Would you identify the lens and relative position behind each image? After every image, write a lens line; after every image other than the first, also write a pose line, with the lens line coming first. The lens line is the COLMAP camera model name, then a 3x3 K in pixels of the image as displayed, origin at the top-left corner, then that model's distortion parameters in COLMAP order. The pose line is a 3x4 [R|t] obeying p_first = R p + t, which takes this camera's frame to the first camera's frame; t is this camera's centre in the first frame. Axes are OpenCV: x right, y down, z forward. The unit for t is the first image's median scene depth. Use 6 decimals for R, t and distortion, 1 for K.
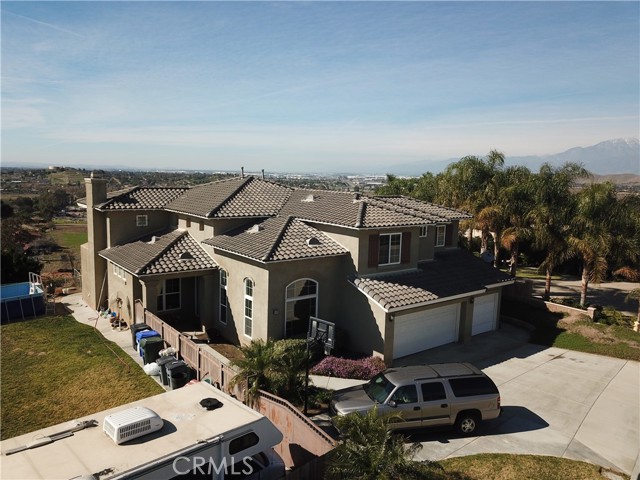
lens RADIAL K [[489.6, 0, 315.7], [0, 489.6, 242.4], [0, 0, 1]] dist [0.005828, -0.005543]
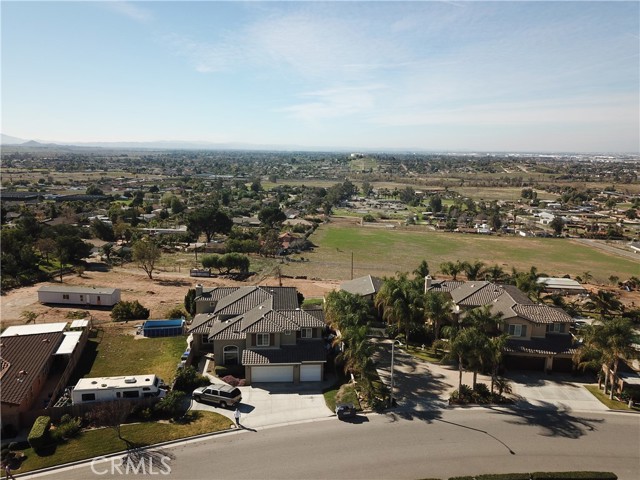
lens RADIAL K [[489.6, 0, 318.4], [0, 489.6, 223.4], [0, 0, 1]] dist [0.005828, -0.005543]
pose [[0.839879, 0.070831, -0.538133, 1.610494], [-0.070573, 0.997283, 0.021120, -0.620548], [0.538167, 0.020239, 0.842595, -0.949142]]
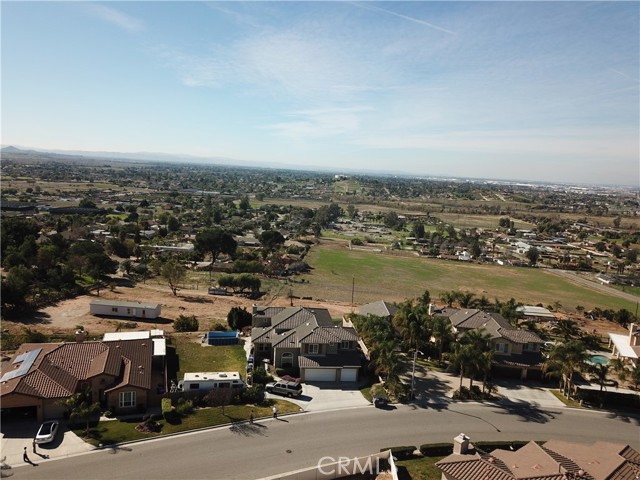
lens RADIAL K [[489.6, 0, 319.1], [0, 489.6, 232.9], [0, 0, 1]] dist [0.005828, -0.005543]
pose [[0.859123, 0.095223, -0.502832, 1.689877], [-0.110335, 0.993894, -0.000297, -0.733498], [0.499734, 0.055735, 0.864384, -1.829014]]
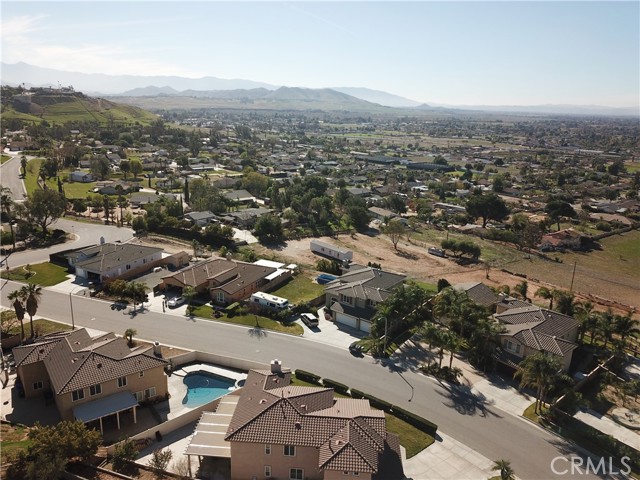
lens RADIAL K [[489.6, 0, 316.0], [0, 489.6, 239.1], [0, 0, 1]] dist [0.005828, -0.005543]
pose [[0.254560, 0.244952, -0.935520, 3.698026], [-0.157004, 0.965023, 0.209955, -1.262727], [0.954227, 0.093434, 0.284115, -0.492252]]
